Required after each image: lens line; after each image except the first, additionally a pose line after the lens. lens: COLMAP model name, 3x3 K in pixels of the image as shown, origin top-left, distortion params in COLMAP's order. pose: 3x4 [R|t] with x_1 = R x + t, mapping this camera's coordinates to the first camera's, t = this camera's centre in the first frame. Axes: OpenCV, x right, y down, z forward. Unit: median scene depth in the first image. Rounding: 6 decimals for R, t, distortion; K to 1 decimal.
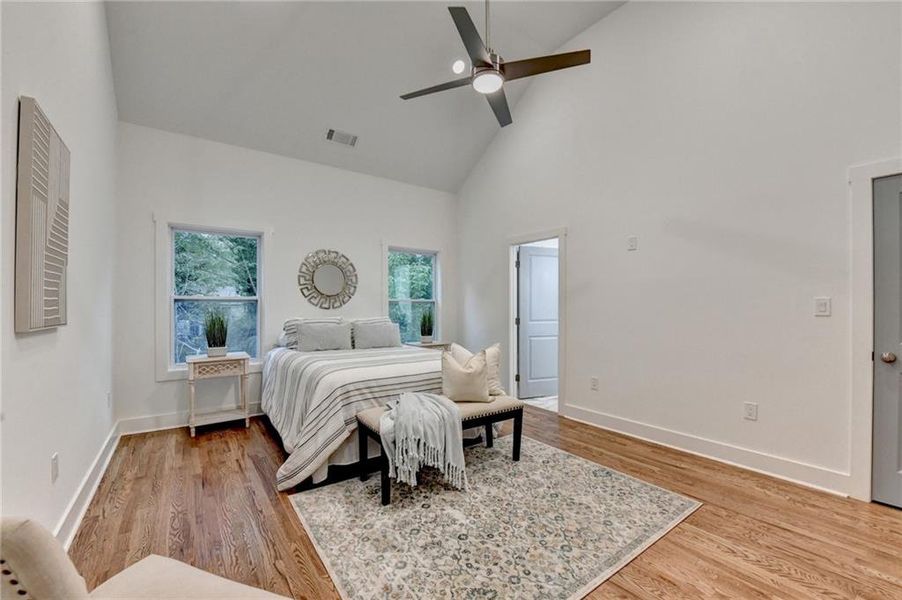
lens RADIAL K [[369.0, 0, 448.7], [0, 369.0, 306.0], [0, 0, 1]] dist [-0.015507, -0.001149]
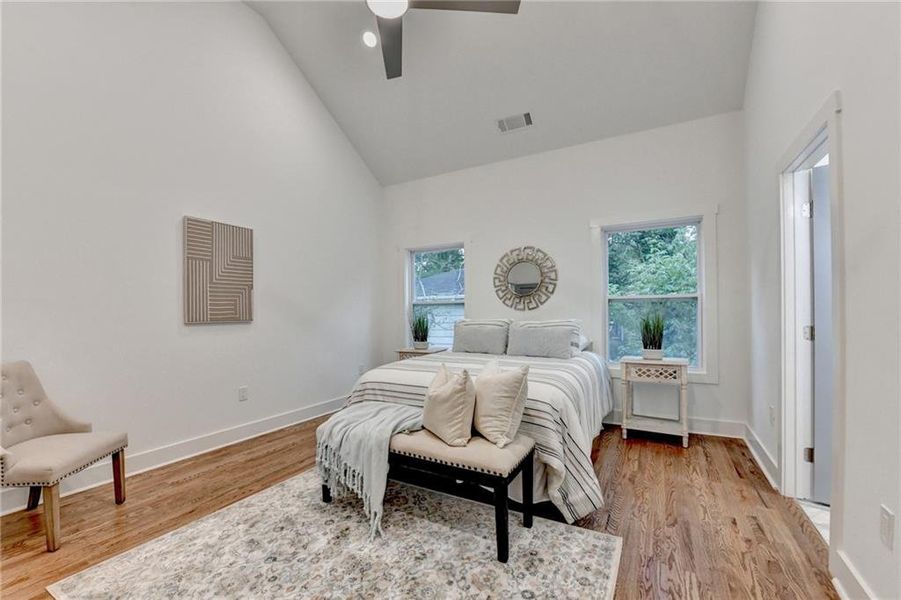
lens RADIAL K [[368.6, 0, 431.0], [0, 368.6, 313.2], [0, 0, 1]] dist [-0.015507, -0.001149]
pose [[0.416901, -0.006768, -0.908927, 0.431080], [0.016309, 0.999867, 0.000035, 0.011194], [0.908806, -0.014838, 0.416956, 0.417087]]
